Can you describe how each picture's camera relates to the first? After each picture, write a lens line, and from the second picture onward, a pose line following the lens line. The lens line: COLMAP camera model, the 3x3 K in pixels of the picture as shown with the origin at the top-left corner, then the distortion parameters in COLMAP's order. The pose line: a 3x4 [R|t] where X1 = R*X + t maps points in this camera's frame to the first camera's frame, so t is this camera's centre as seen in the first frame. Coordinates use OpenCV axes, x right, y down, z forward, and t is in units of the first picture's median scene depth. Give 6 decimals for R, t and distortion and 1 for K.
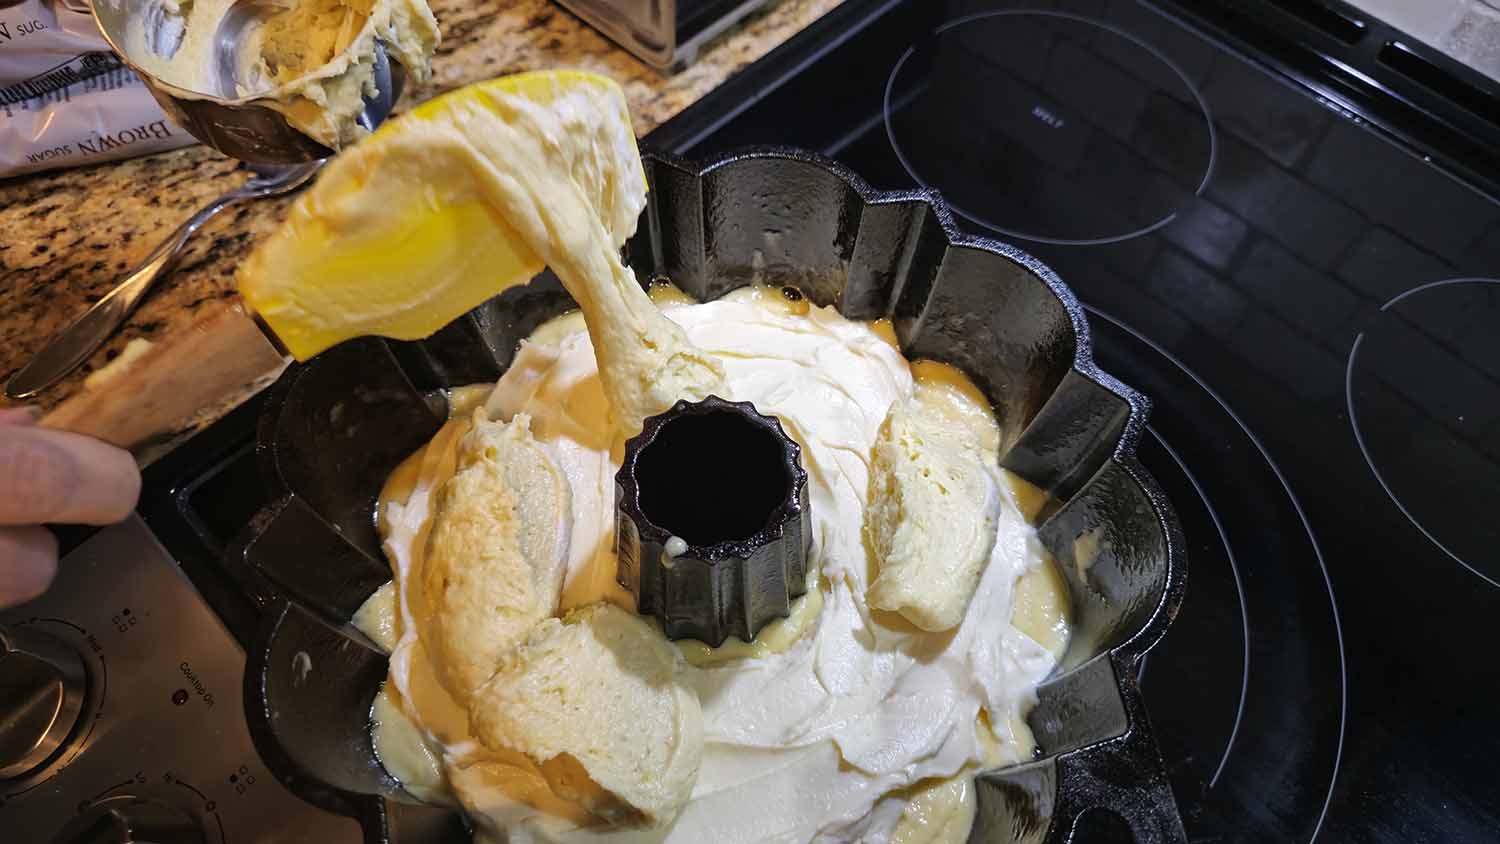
lens RADIAL K [[1101.2, 0, 782.0], [0, 1101.2, 422.8], [0, 0, 1]] dist [-0.009163, -0.003189]
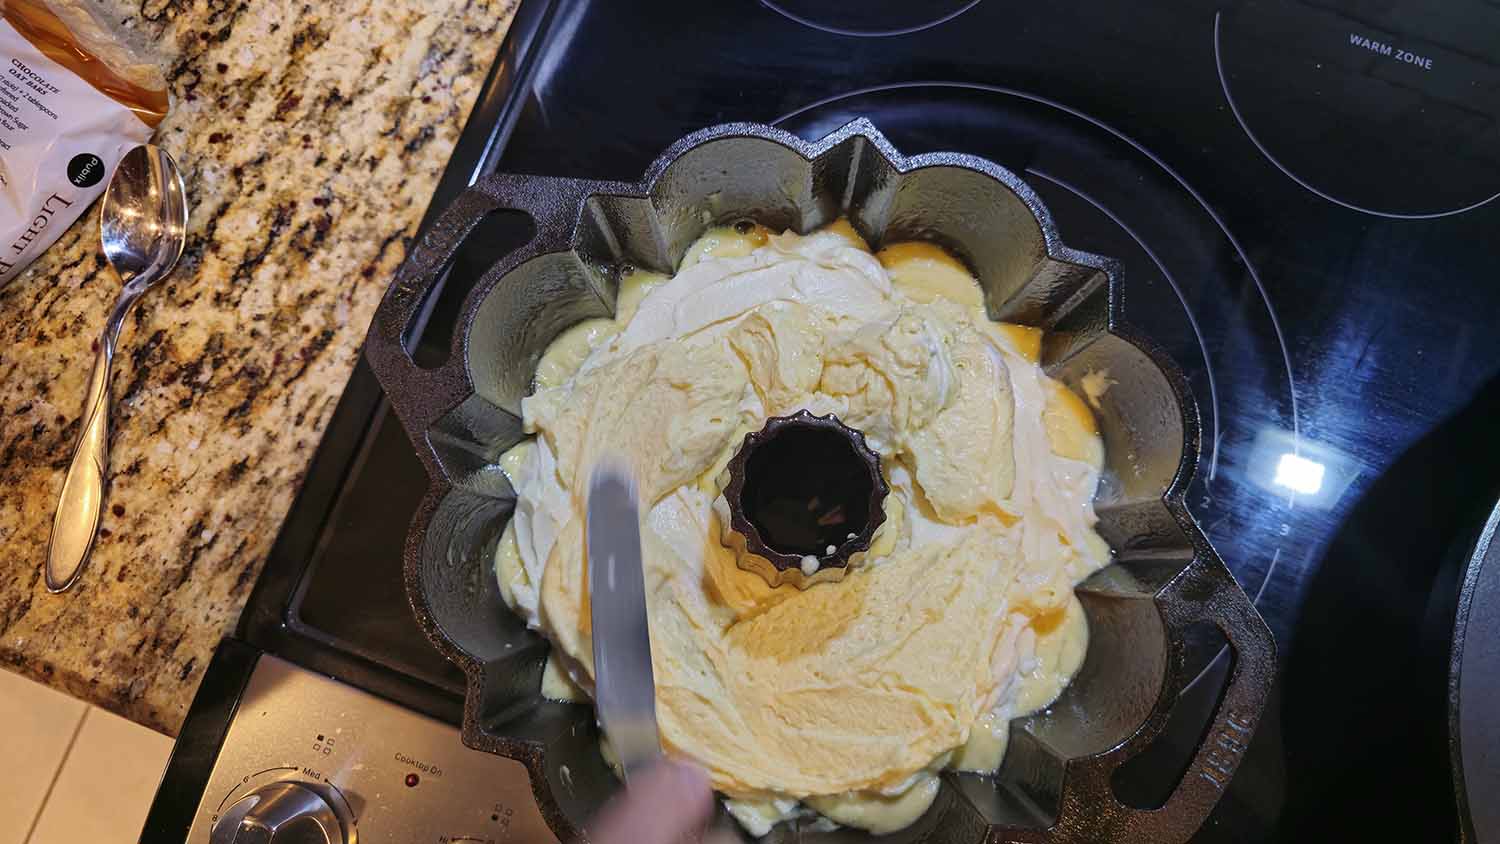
lens RADIAL K [[1077.7, 0, 788.0], [0, 1077.7, 425.3], [0, 0, 1]] dist [-0.000856, -0.005533]
pose [[0.912259, -0.405588, 0.057298, -0.072212], [0.355709, 0.853778, 0.380177, -0.271939], [-0.203115, -0.326438, 0.923137, -0.010359]]
